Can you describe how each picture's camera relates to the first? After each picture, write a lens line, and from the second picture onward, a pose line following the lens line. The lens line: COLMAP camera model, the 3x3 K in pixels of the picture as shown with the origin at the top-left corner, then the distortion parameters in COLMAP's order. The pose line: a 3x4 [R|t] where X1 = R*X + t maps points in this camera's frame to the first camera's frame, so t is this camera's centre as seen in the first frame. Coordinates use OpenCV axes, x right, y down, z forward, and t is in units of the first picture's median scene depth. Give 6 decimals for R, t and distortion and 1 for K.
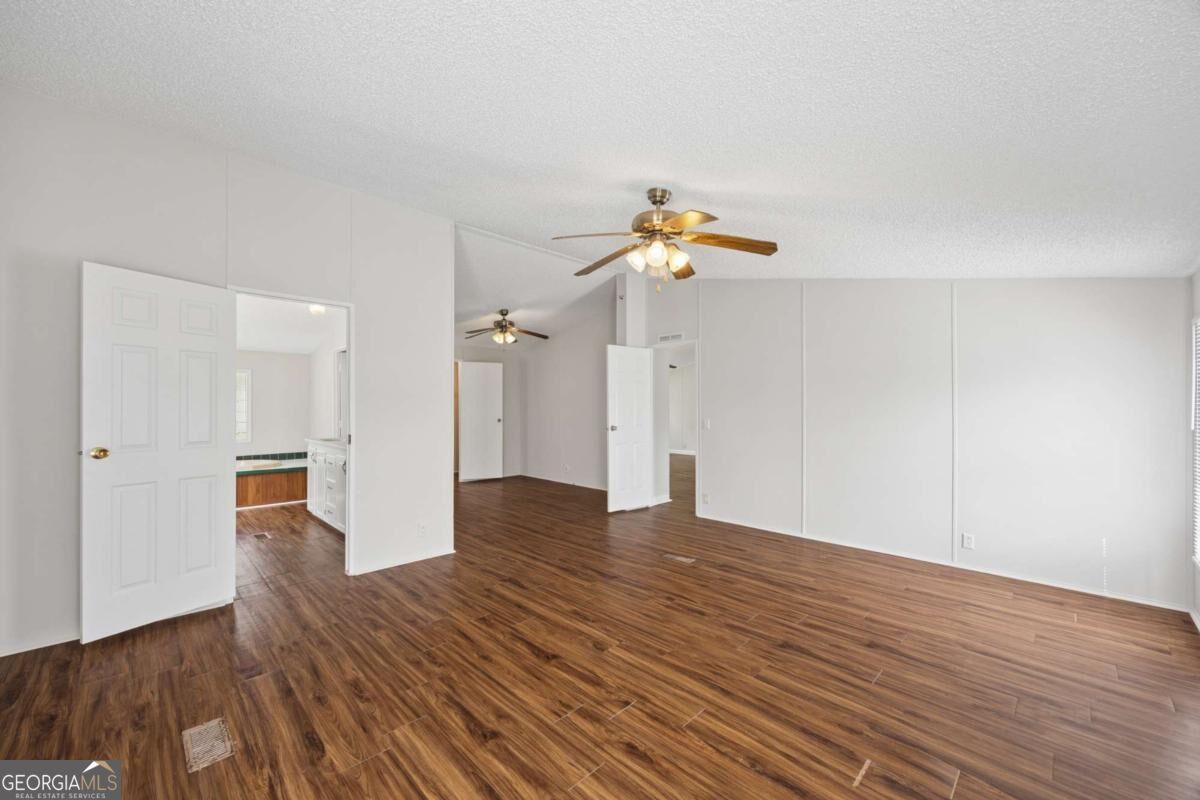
lens RADIAL K [[471.1, 0, 596.7], [0, 471.1, 403.8], [0, 0, 1]] dist [0.001675, -0.000214]
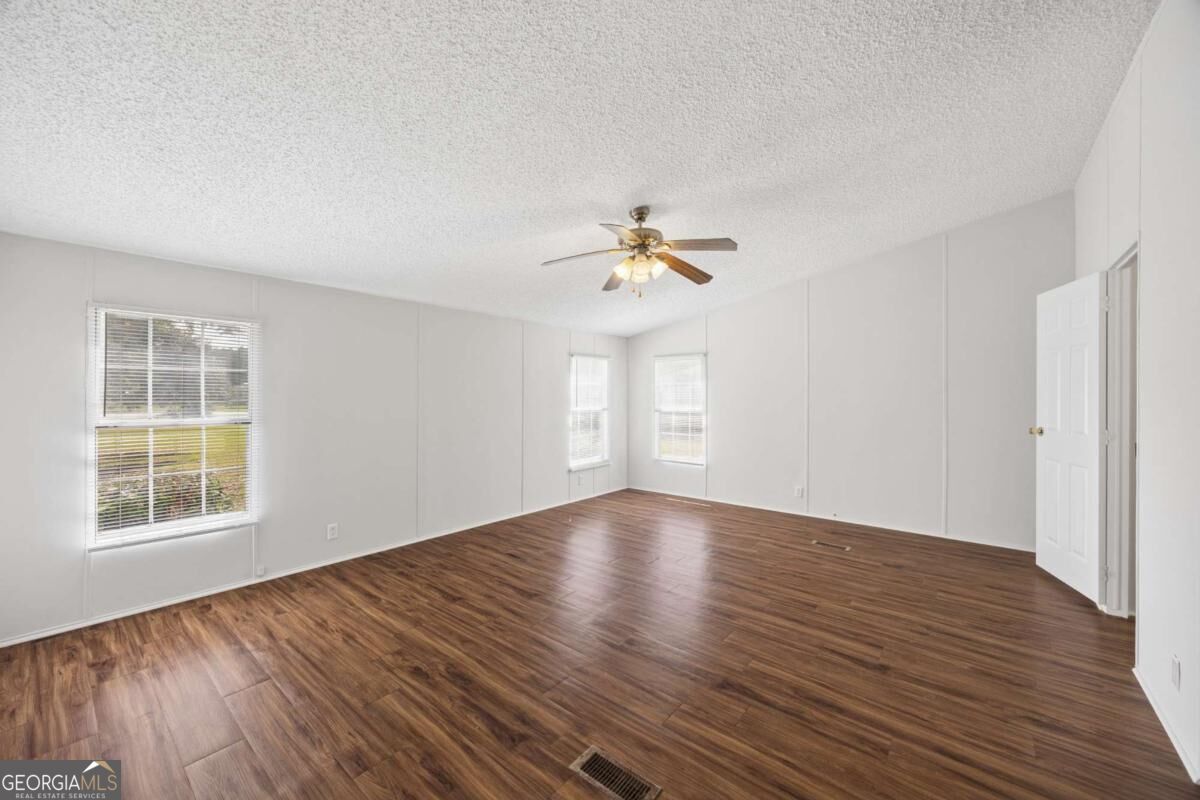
lens RADIAL K [[471.1, 0, 596.7], [0, 471.1, 403.8], [0, 0, 1]] dist [0.001675, -0.000214]
pose [[-0.995503, -0.001252, -0.094721, 0.298567], [-0.002247, 0.999943, 0.010407, 0.012339], [0.094703, 0.010573, -0.995449, 1.856151]]
